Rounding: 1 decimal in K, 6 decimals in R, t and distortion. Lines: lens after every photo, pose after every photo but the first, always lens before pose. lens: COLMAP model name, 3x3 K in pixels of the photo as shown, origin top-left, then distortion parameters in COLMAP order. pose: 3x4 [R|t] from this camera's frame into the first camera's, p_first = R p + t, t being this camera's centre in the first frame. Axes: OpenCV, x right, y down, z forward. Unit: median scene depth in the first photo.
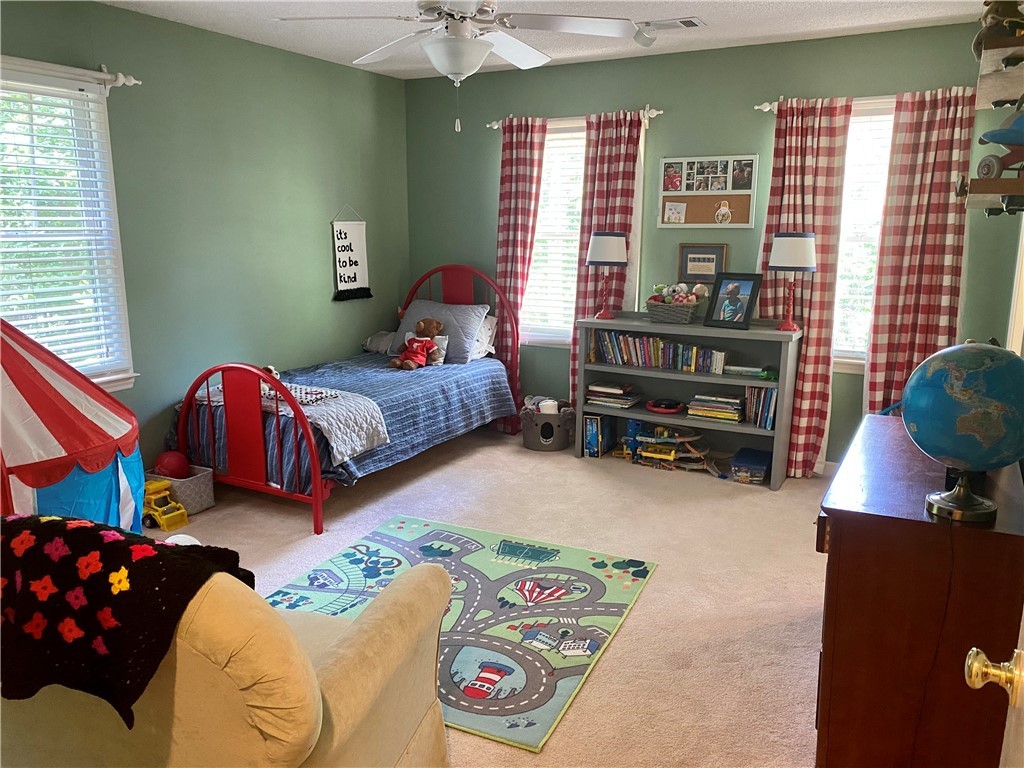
lens RADIAL K [[791.3, 0, 512.2], [0, 791.3, 385.9], [0, 0, 1]] dist [0.044707, -0.001290]
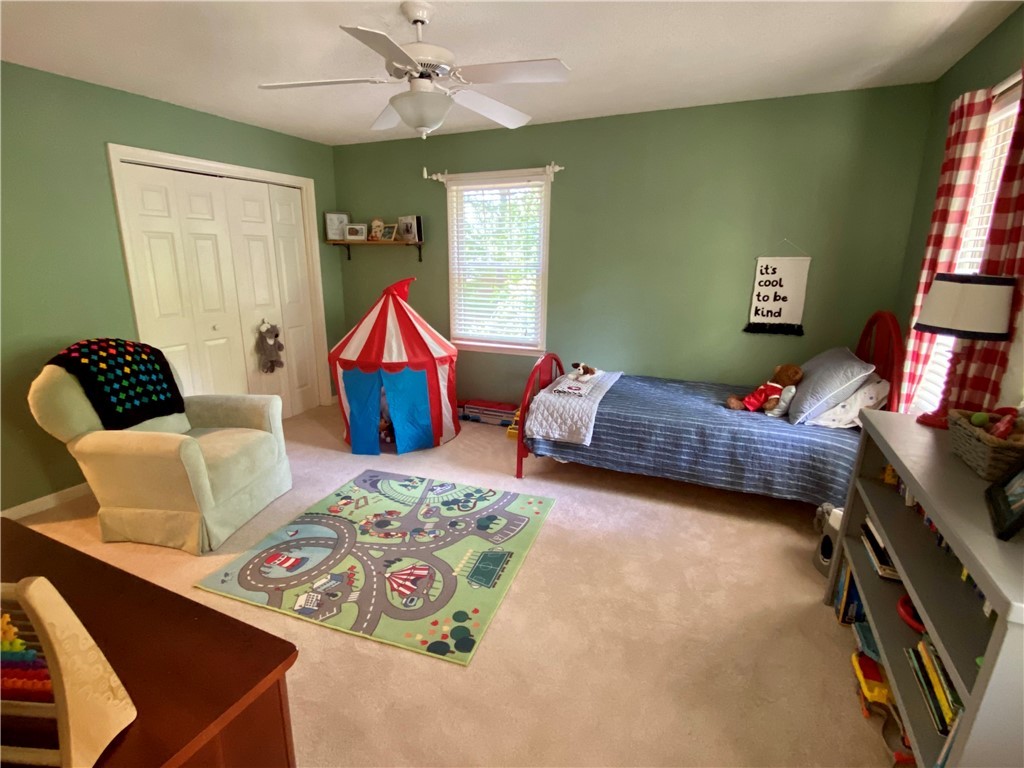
lens RADIAL K [[493.5, 0, 510.4], [0, 493.5, 380.6], [0, 0, 1]] dist [0.009317, -0.001033]
pose [[0.089475, 0.248310, -0.964539, 0.591390], [-0.209601, 0.951431, 0.225492, -0.184145], [0.973685, 0.181992, 0.137175, 0.877213]]
